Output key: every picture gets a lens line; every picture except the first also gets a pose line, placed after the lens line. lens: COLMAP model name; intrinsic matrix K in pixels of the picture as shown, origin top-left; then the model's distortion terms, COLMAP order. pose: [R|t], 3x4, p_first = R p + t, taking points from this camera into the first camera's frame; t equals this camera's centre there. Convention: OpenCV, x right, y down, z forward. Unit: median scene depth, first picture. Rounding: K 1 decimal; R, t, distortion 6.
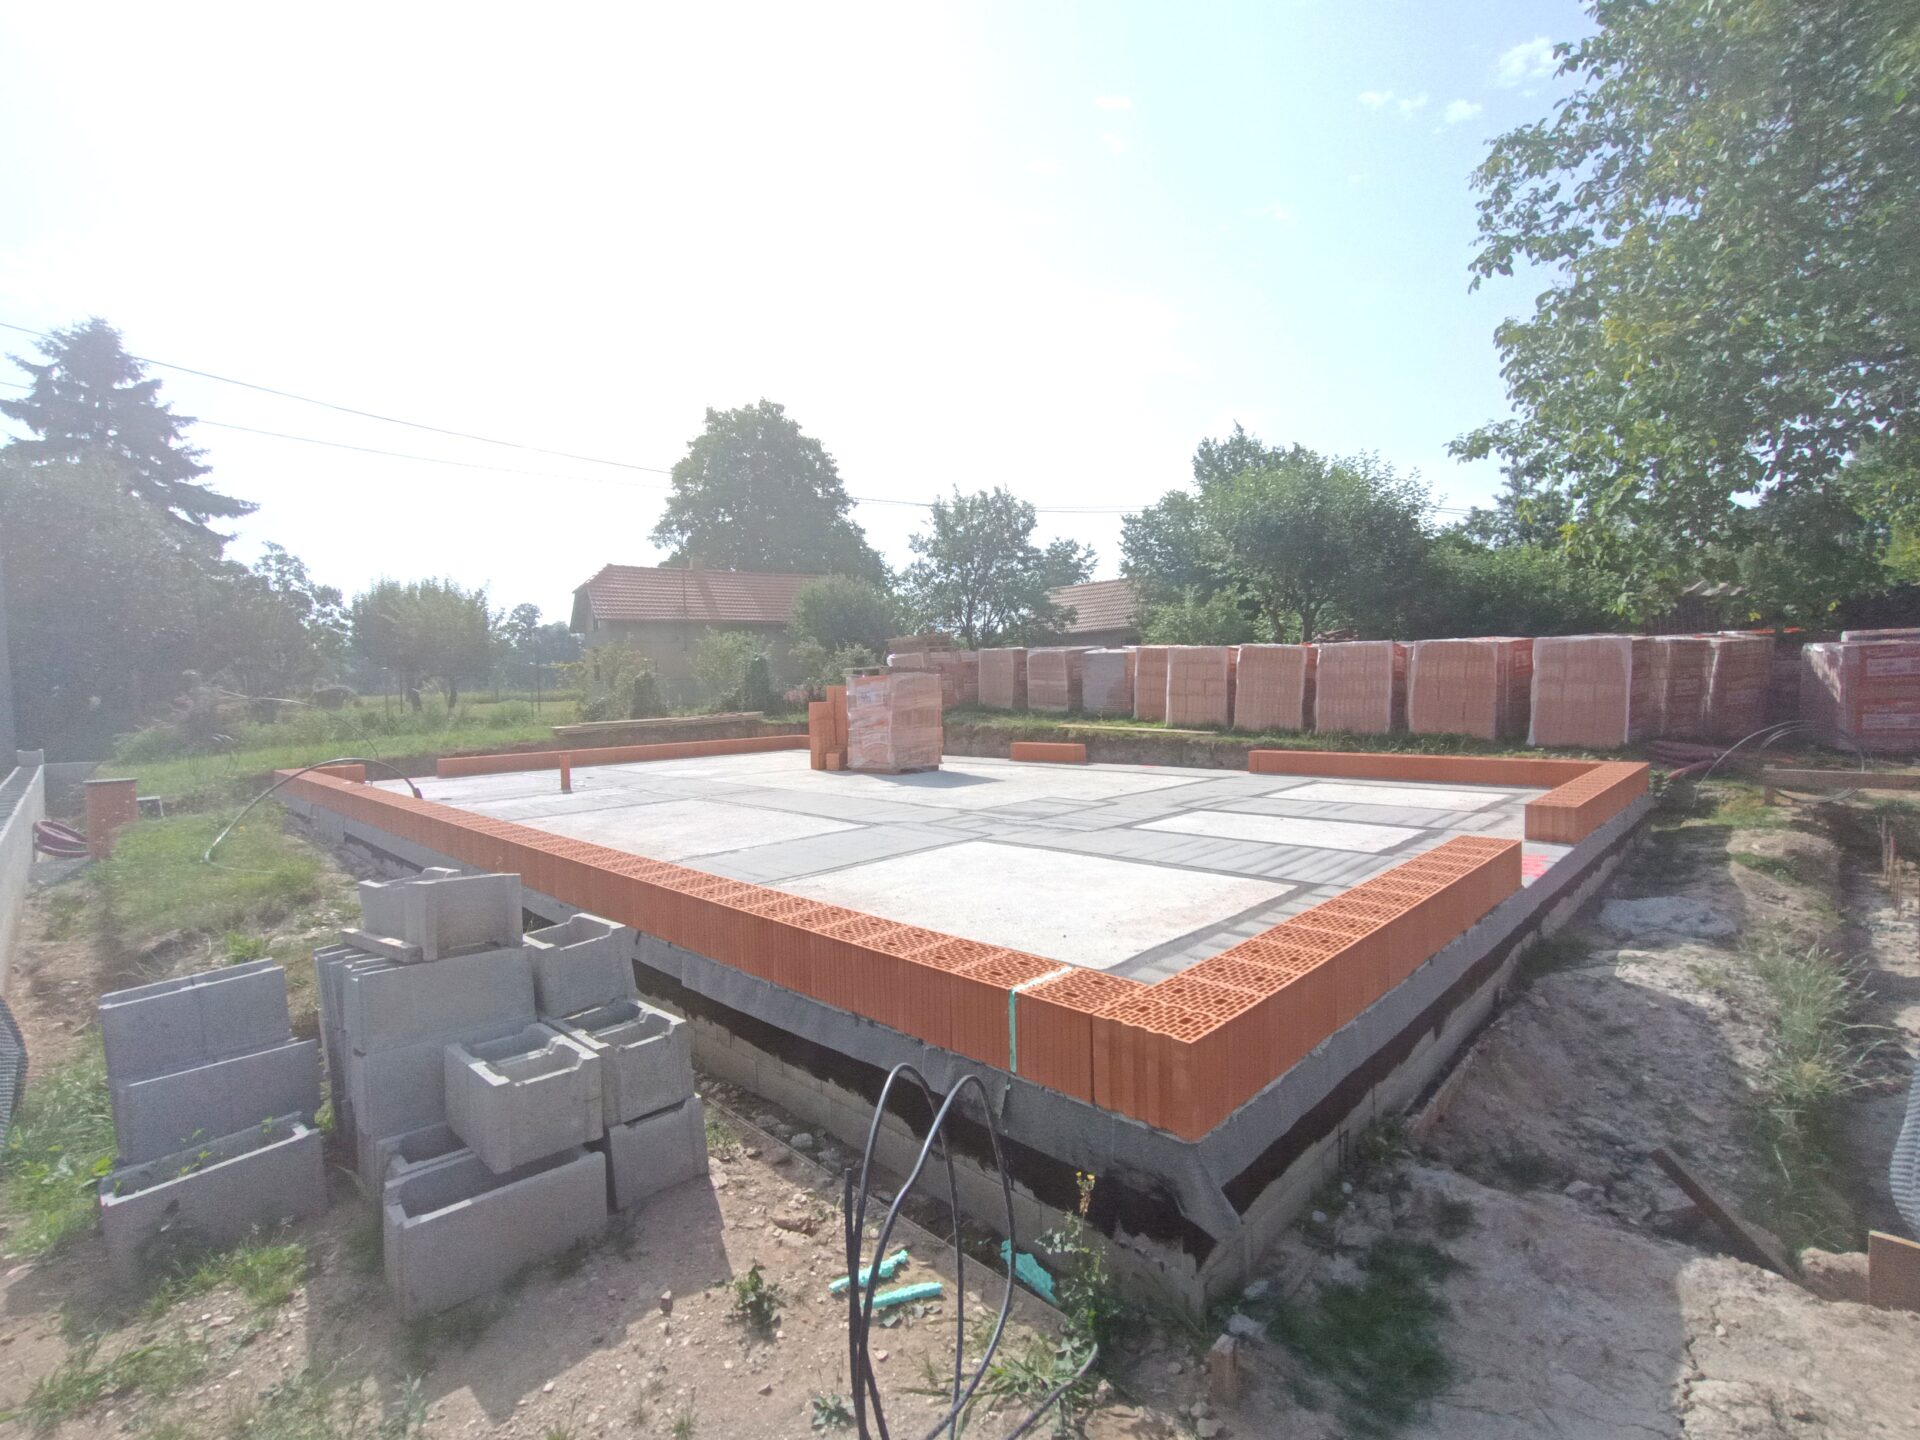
lens RADIAL K [[873.8, 0, 957.5], [0, 873.8, 741.0], [0, 0, 1]] dist [-0.015823, 0.003988]
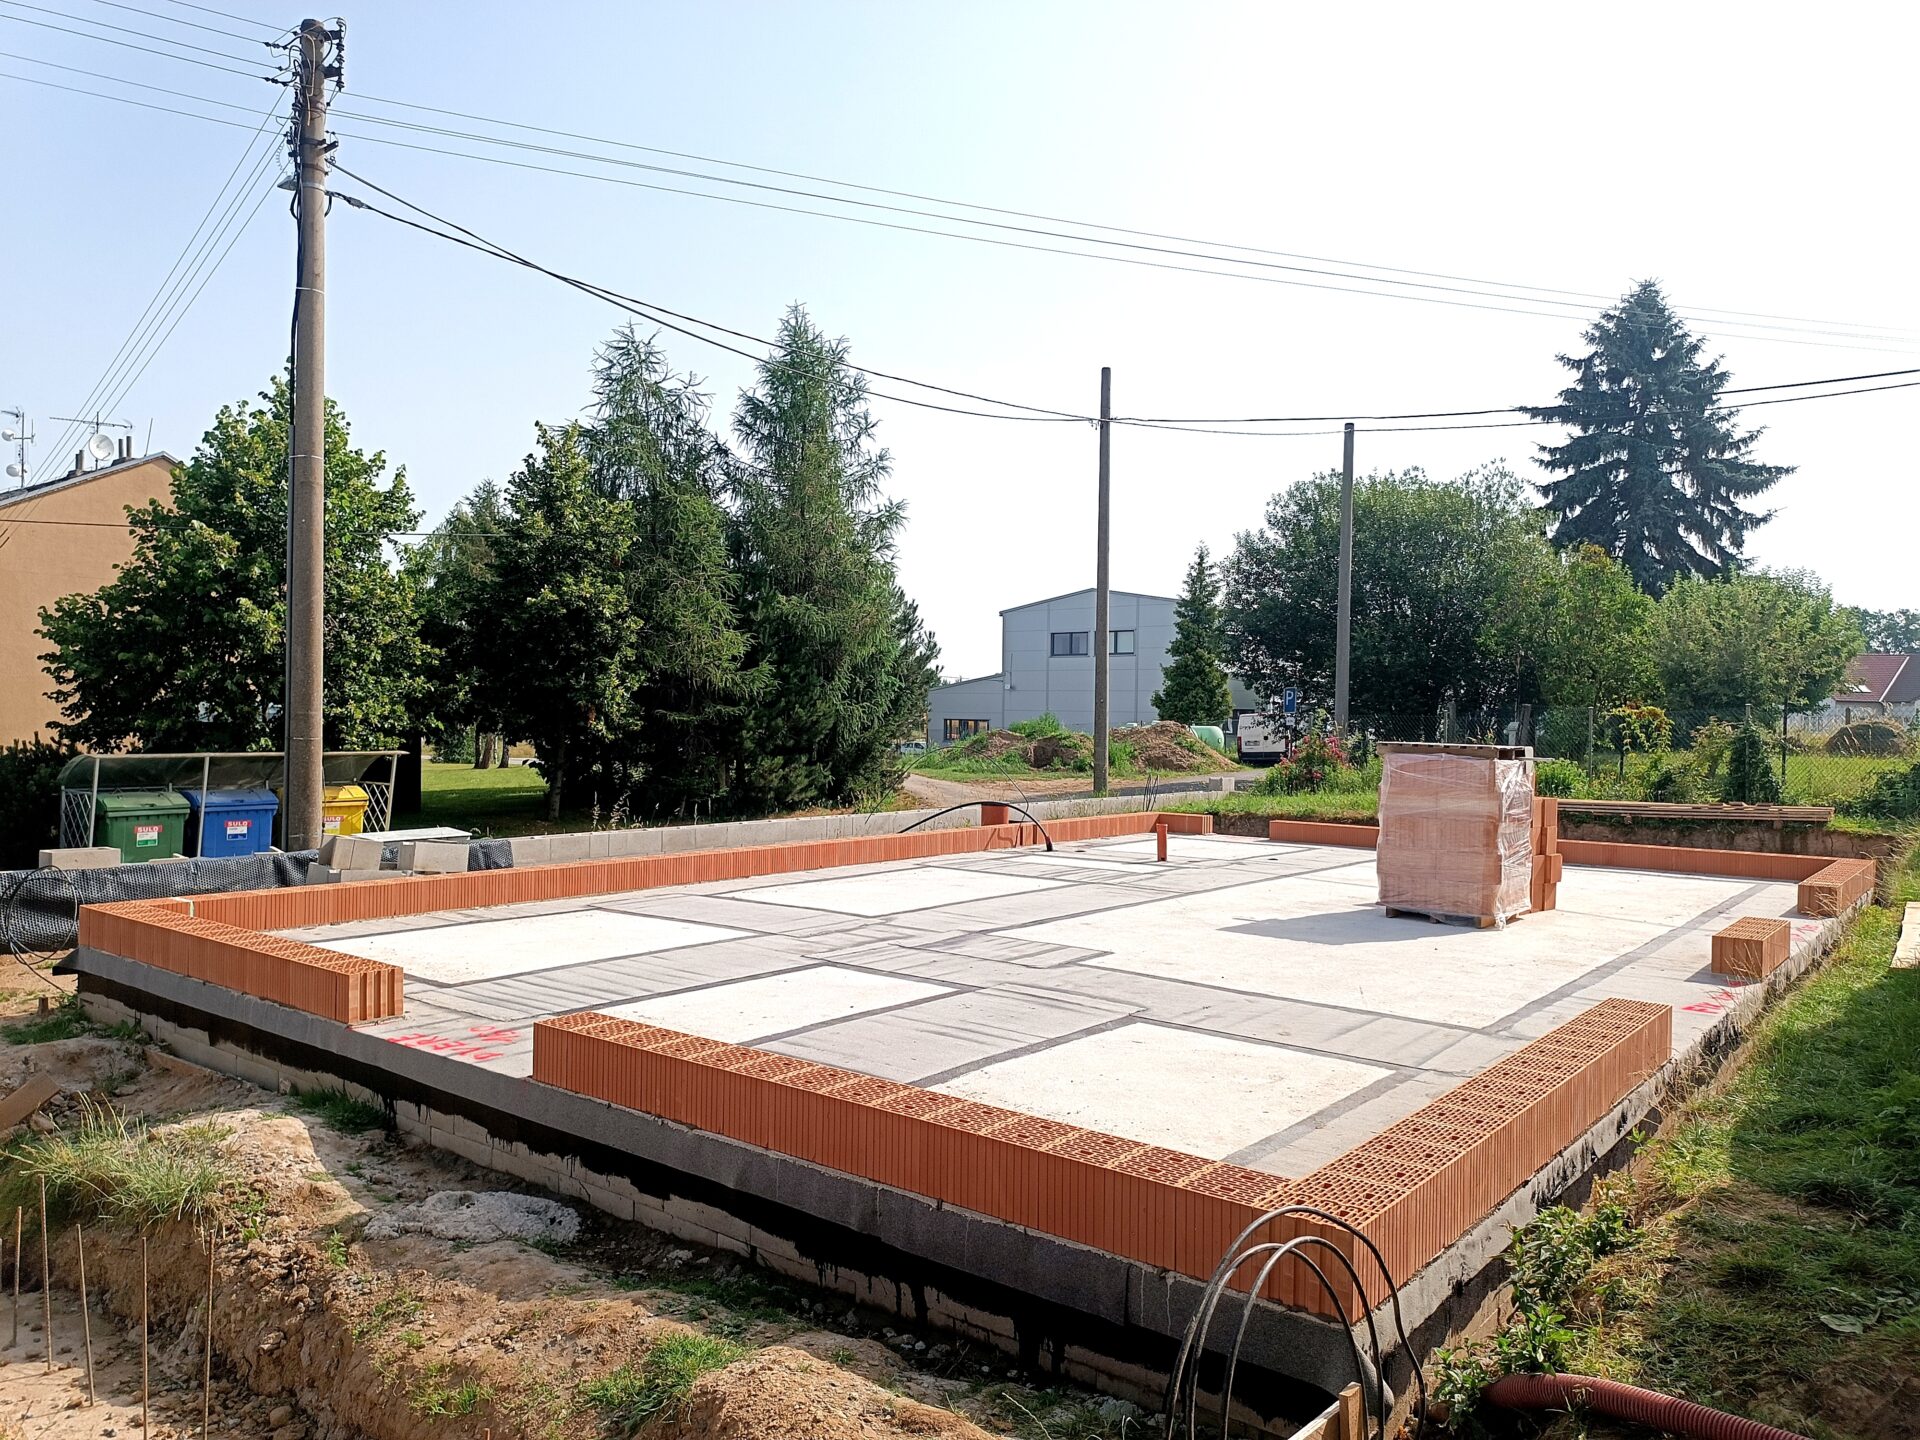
lens RADIAL K [[1374.1, 0, 961.6], [0, 1374.1, 729.0], [0, 0, 1]] dist [0.047358, -0.069872]
pose [[0.099460, 0.040149, -0.994231, 0.334883], [-0.080854, 0.996208, 0.032141, -0.041086], [0.991751, 0.077191, 0.102329, 0.230166]]
